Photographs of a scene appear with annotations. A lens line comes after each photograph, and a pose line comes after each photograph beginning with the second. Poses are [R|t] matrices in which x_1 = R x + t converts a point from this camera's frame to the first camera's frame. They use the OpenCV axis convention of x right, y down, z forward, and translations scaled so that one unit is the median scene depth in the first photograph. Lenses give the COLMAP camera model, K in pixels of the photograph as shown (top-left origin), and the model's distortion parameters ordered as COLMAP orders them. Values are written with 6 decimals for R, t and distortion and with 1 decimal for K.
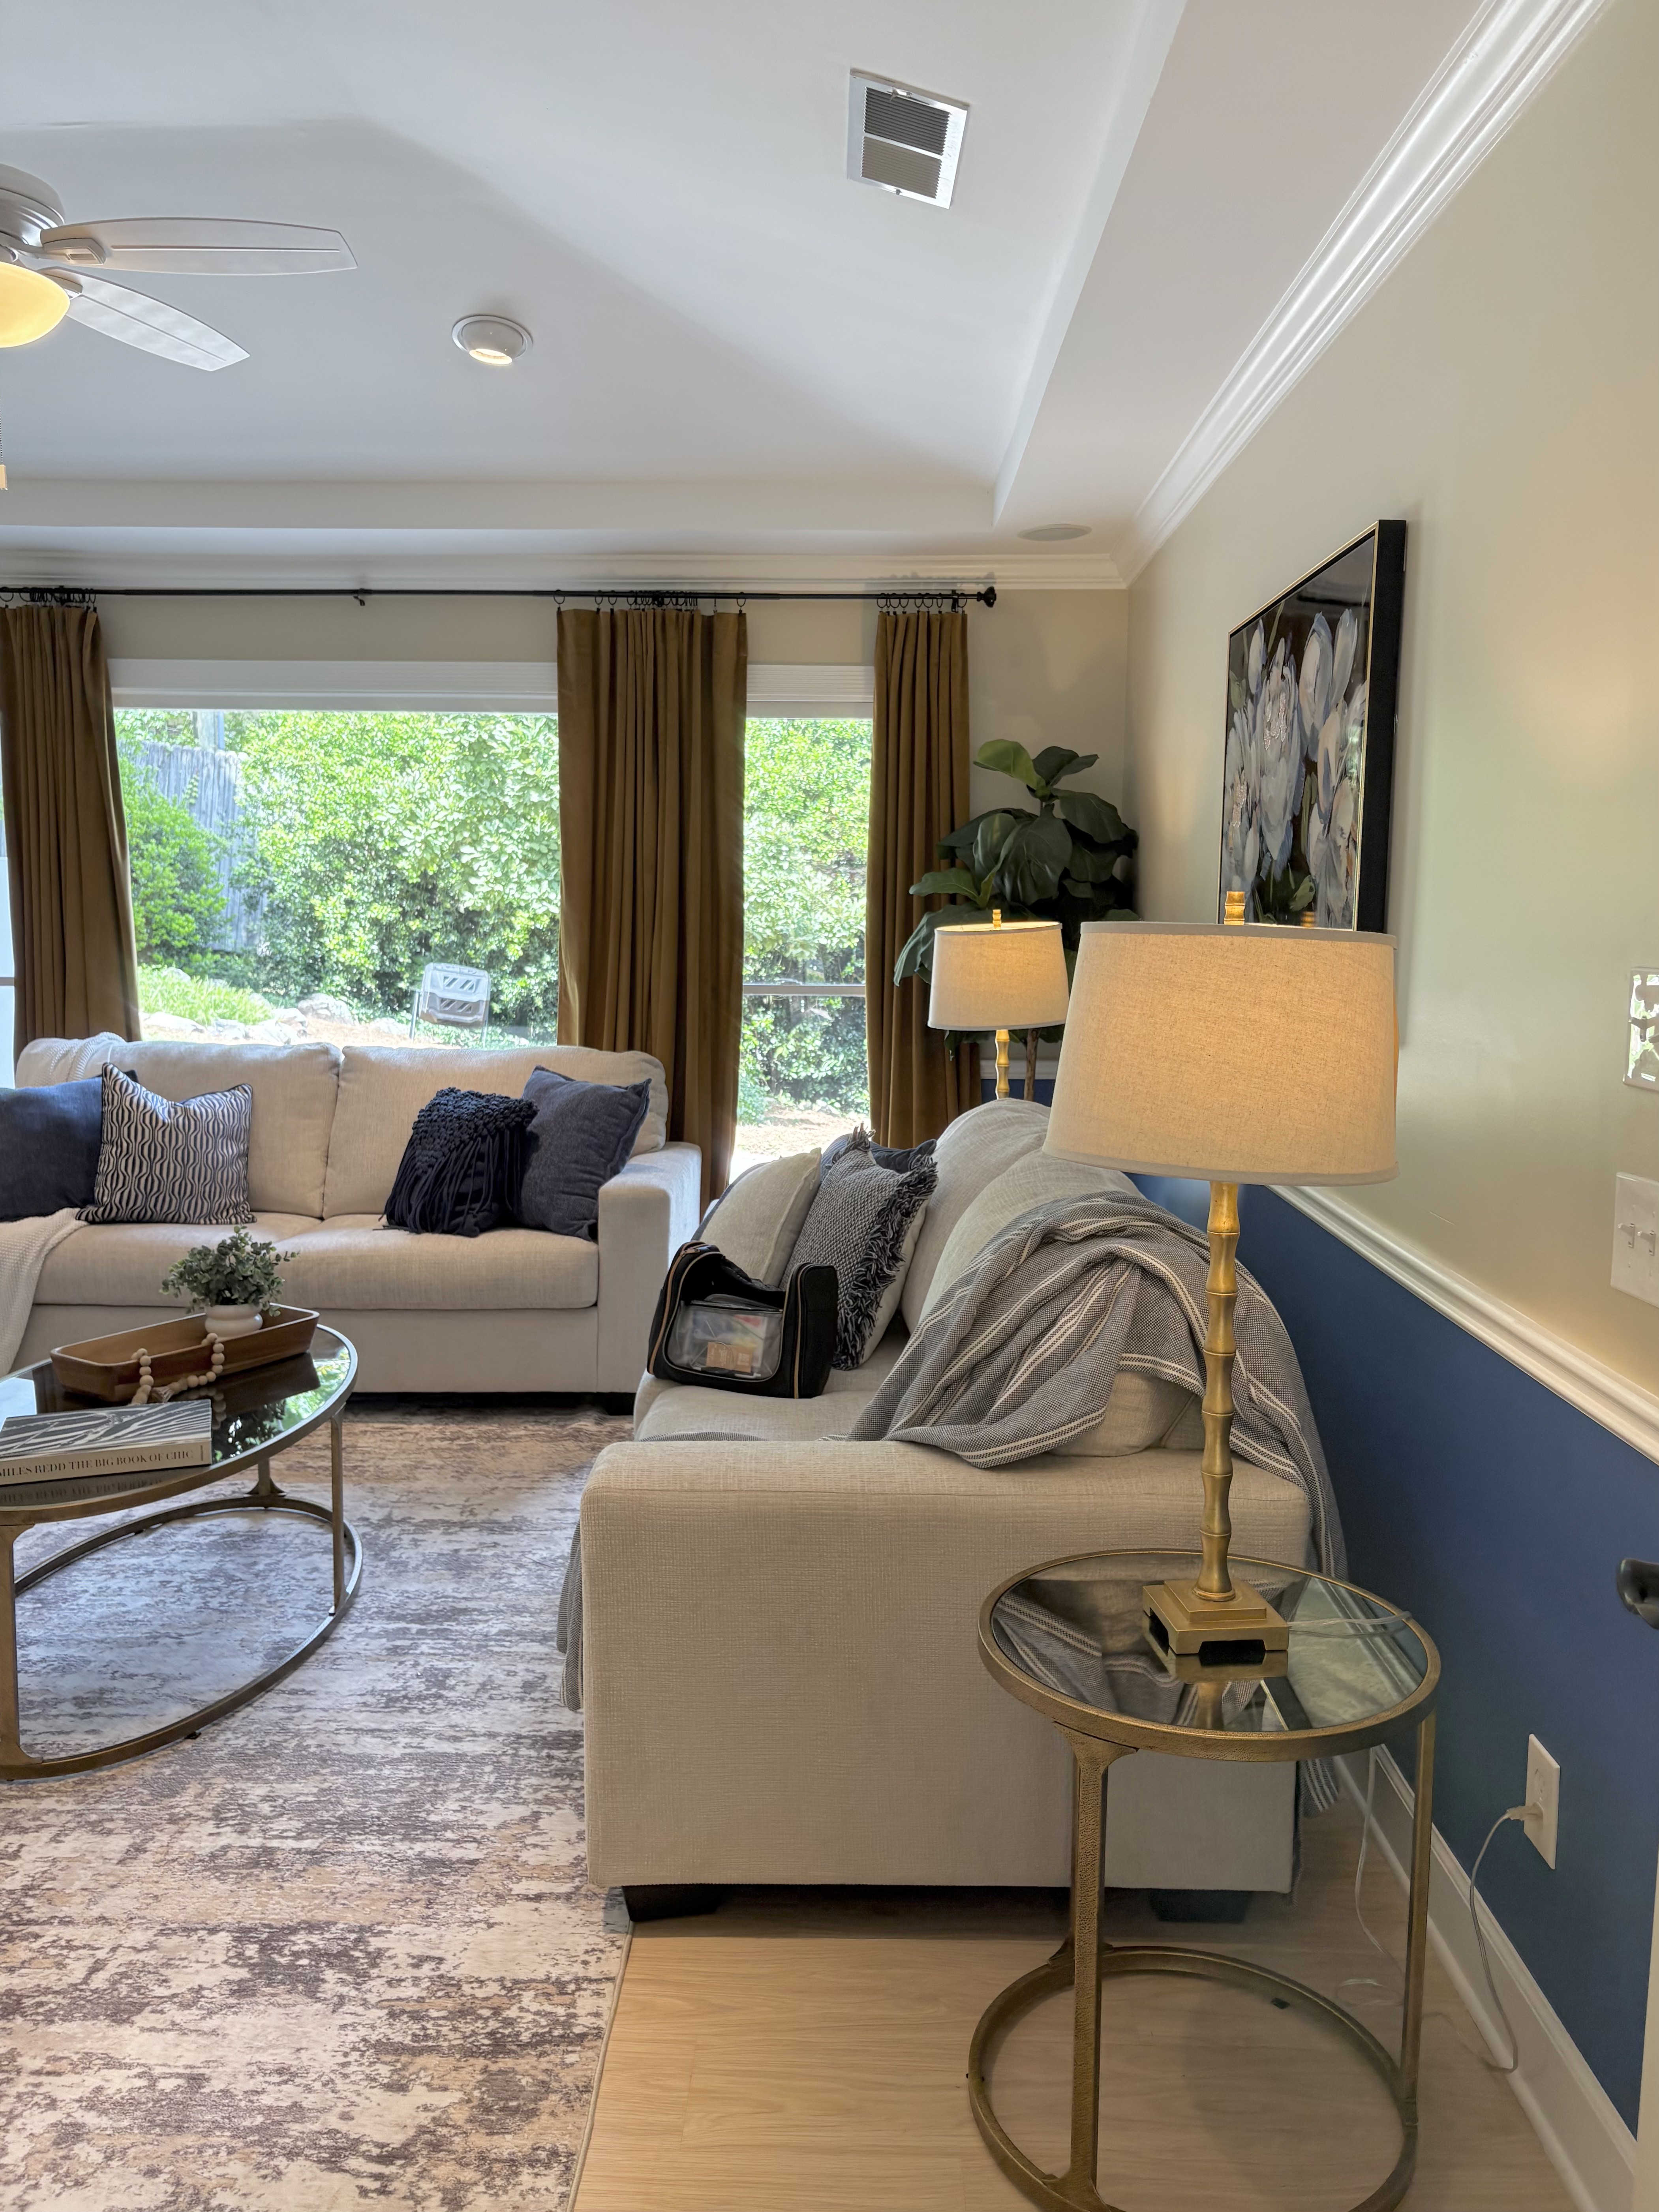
lens RADIAL K [[1710.9, 0, 791.4], [0, 1710.9, 1105.1], [0, 0, 1]] dist [0.085750, -0.093037]
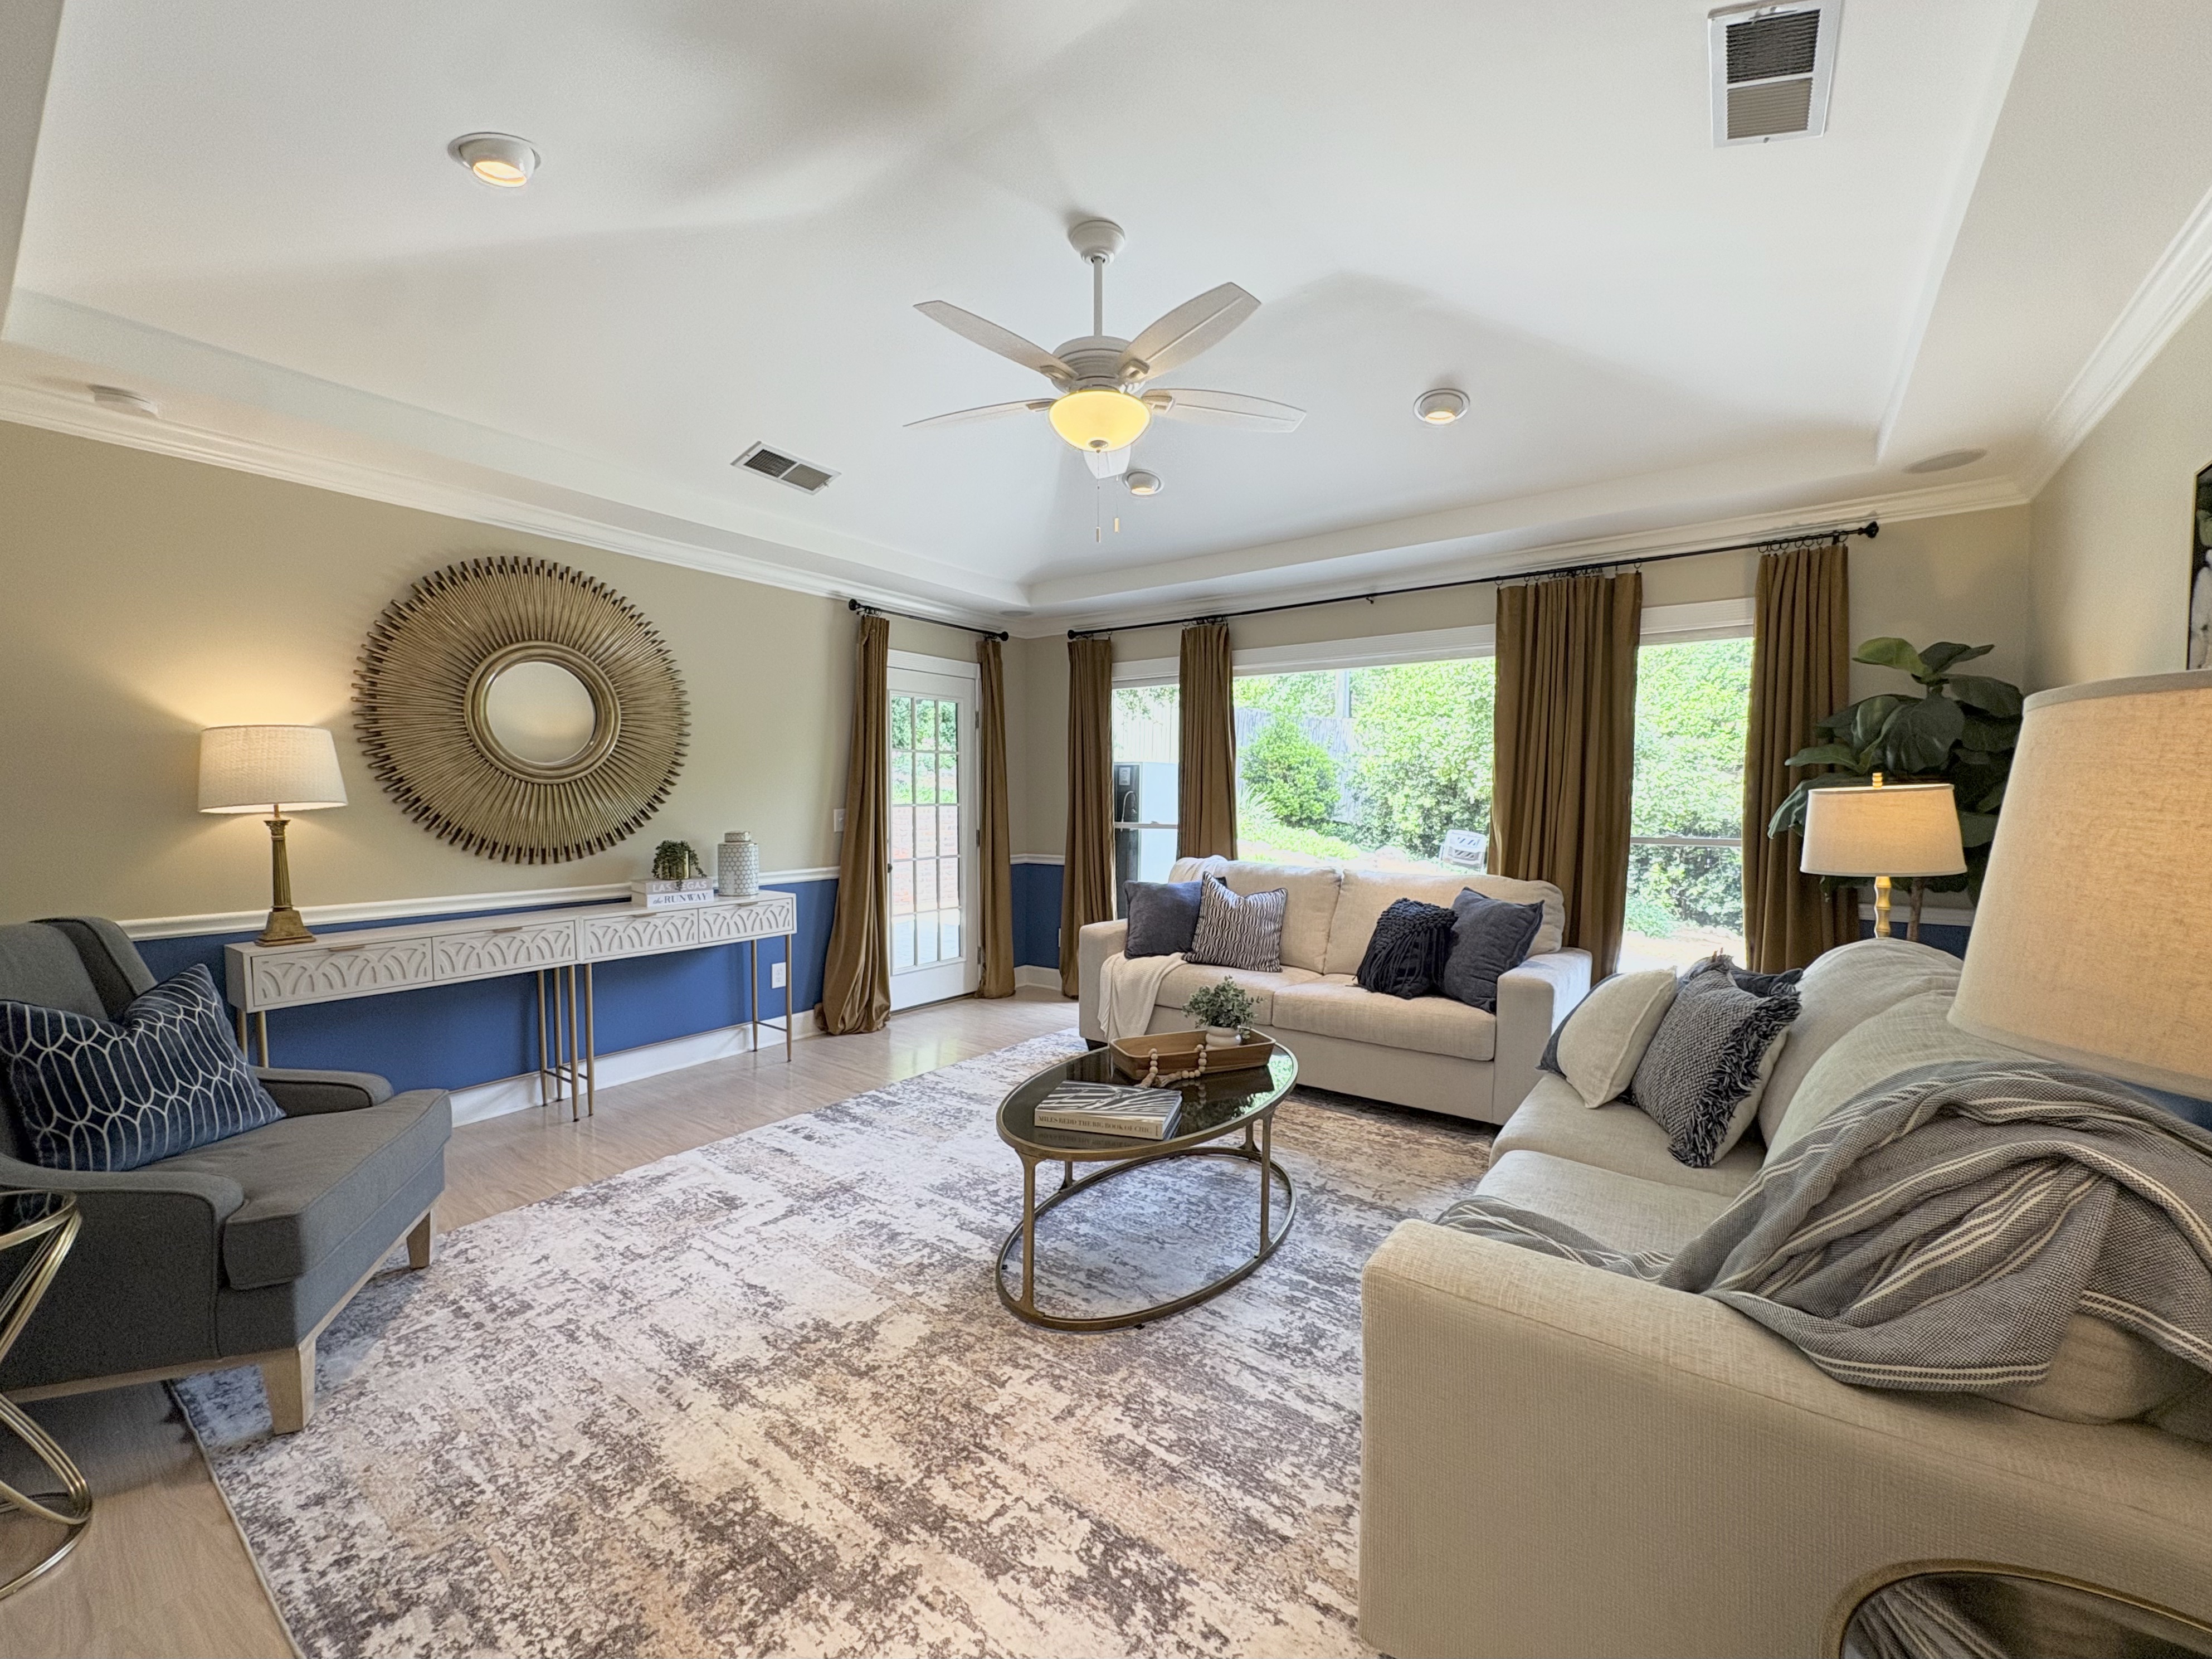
lens RADIAL K [[883.3, 0, 1100.4], [0, 883.3, 830.3], [0, 0, 1]] dist [0.002501, -0.000767]
pose [[0.822799, 0.019883, -0.567984, 0.032765], [-0.067871, 0.995673, -0.063466, -0.002774], [0.564265, 0.090769, 0.820589, 0.252602]]
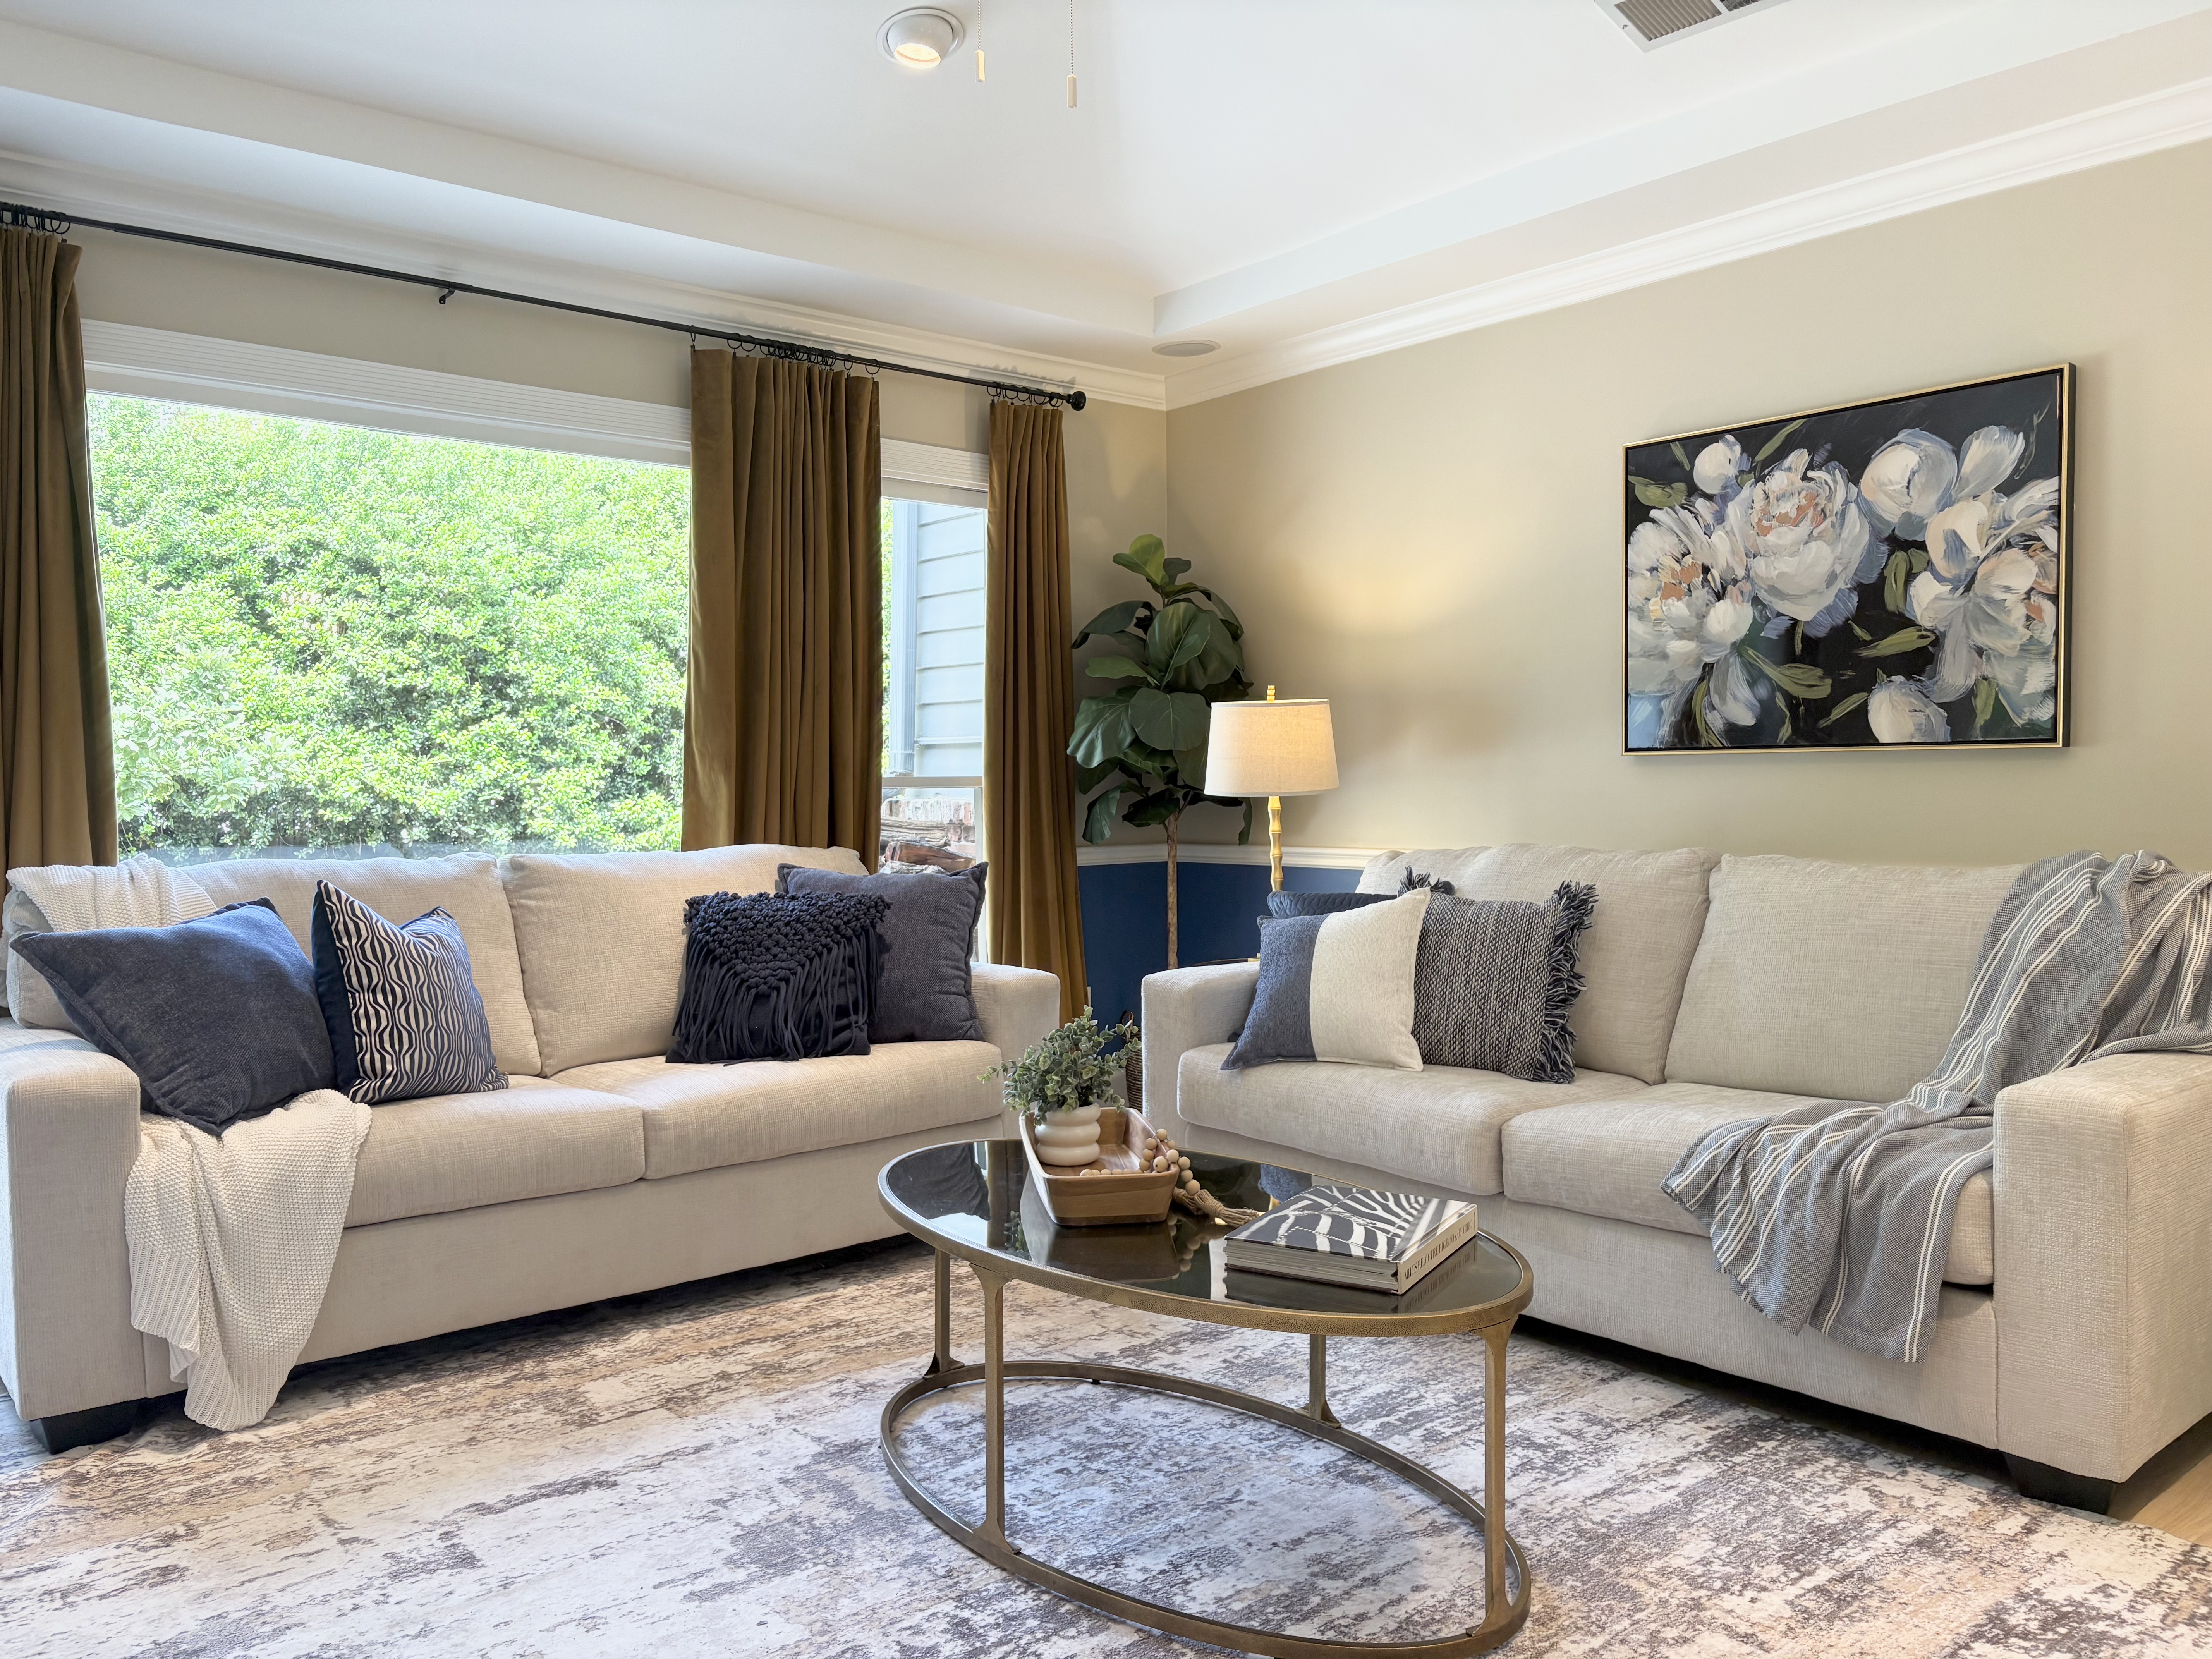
lens RADIAL K [[1710.8, 0, 1044.9], [0, 1710.8, 835.0], [0, 0, 1]] dist [0.085750, -0.093037]
pose [[0.747114, -0.033295, 0.663861, -0.818071], [0.089682, 0.994662, -0.051044, 0.024127], [-0.658618, 0.097672, 0.746112, 0.359553]]
